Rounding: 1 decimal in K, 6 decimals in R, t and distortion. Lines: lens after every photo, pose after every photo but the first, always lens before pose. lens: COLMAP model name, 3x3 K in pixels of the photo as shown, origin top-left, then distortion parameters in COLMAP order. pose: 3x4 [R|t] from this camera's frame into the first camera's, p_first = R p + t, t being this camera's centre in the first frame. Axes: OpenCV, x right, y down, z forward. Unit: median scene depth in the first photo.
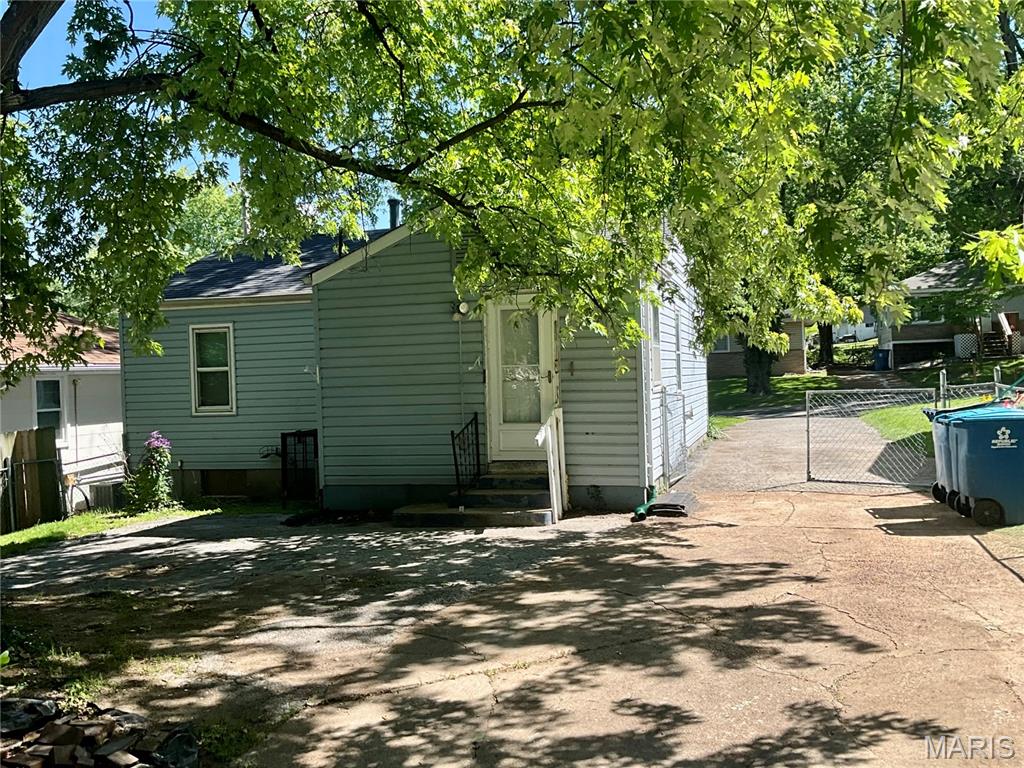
lens RADIAL K [[924.8, 0, 512.0], [0, 924.8, 384.0], [0, 0, 1]] dist [-0.004813, -0.001521]
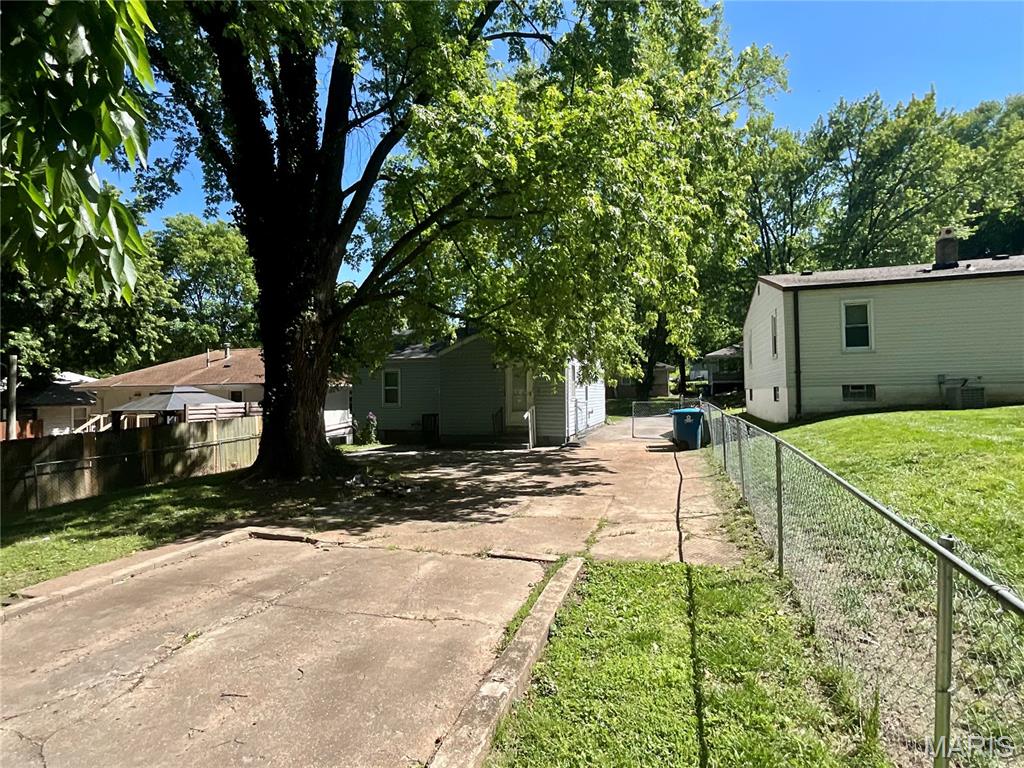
lens RADIAL K [[521.1, 0, 512.0], [0, 521.1, 384.0], [0, 0, 1]] dist [0.000300, 0.000163]
pose [[0.999613, 0.022662, -0.016121, 0.012183], [-0.023129, 0.999301, -0.029370, 0.008406], [0.015445, 0.029731, 0.999439, -0.434982]]
